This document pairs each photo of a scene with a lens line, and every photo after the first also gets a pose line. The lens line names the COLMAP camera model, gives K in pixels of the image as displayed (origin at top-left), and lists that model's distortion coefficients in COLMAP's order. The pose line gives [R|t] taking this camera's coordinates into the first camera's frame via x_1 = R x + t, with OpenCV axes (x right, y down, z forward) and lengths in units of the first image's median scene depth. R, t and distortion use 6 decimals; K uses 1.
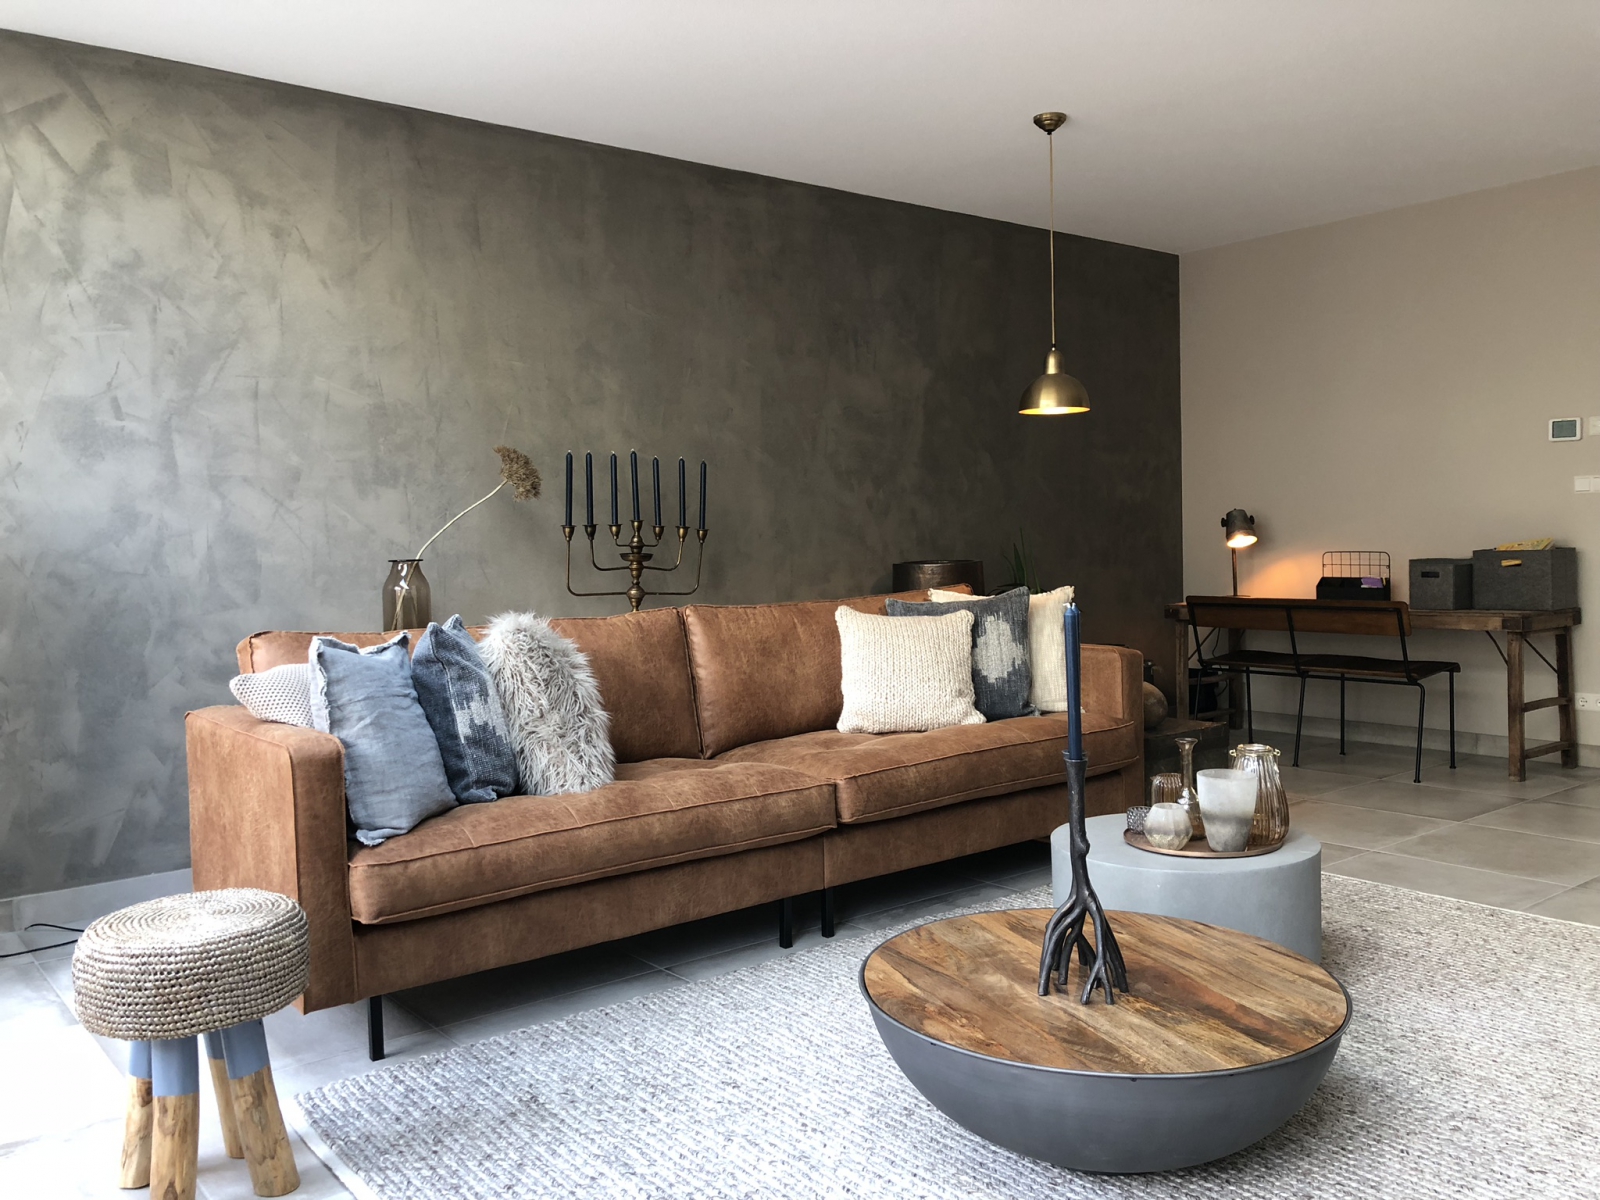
lens RADIAL K [[1297.7, 0, 803.7], [0, 1297.7, 593.4], [0, 0, 1]] dist [0.016455, -0.013015]
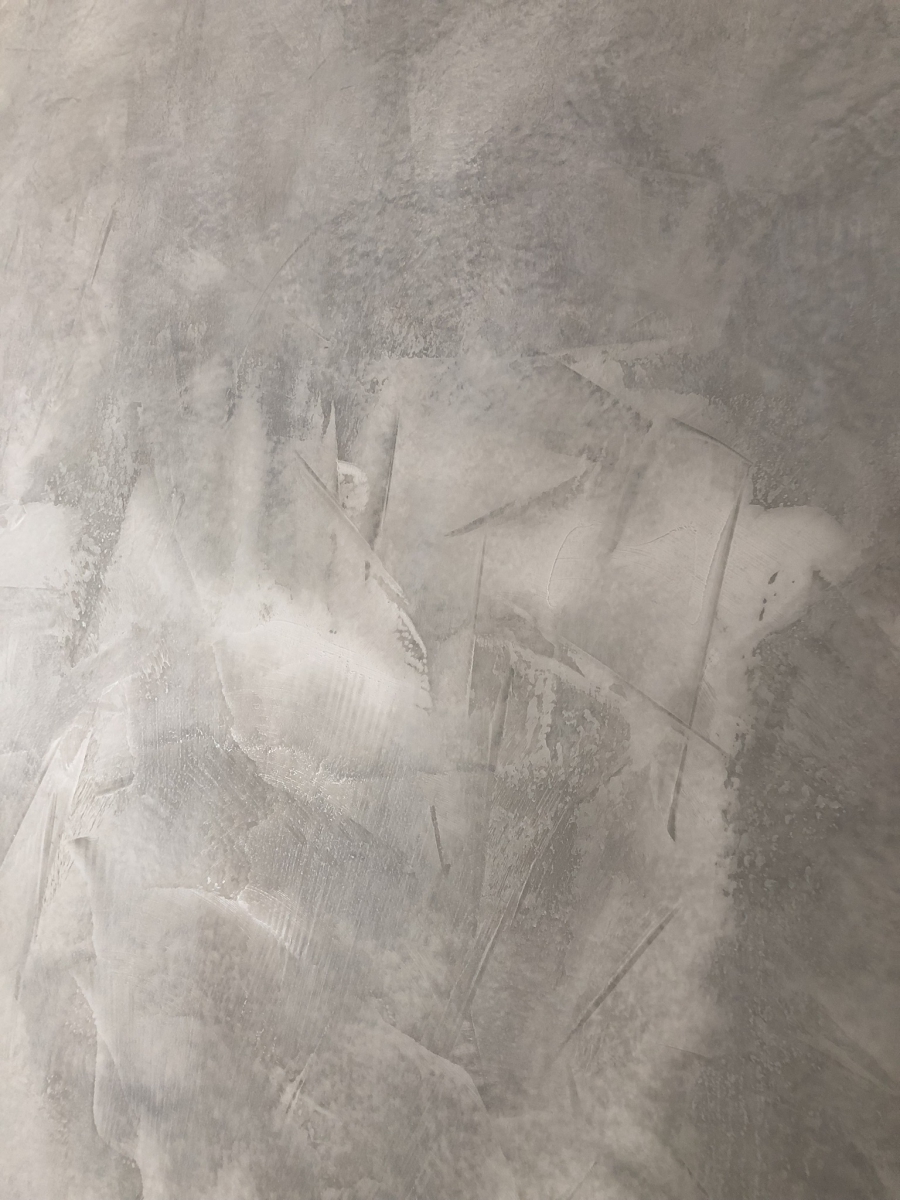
lens RADIAL K [[973.3, 0, 458.1], [0, 973.3, 593.5], [0, 0, 1]] dist [0.016455, -0.013015]
pose [[0.474034, -0.072668, -0.877503, 0.251308], [-0.152961, 0.974640, -0.163343, -0.201792], [0.867119, 0.211653, 0.450897, 1.329353]]
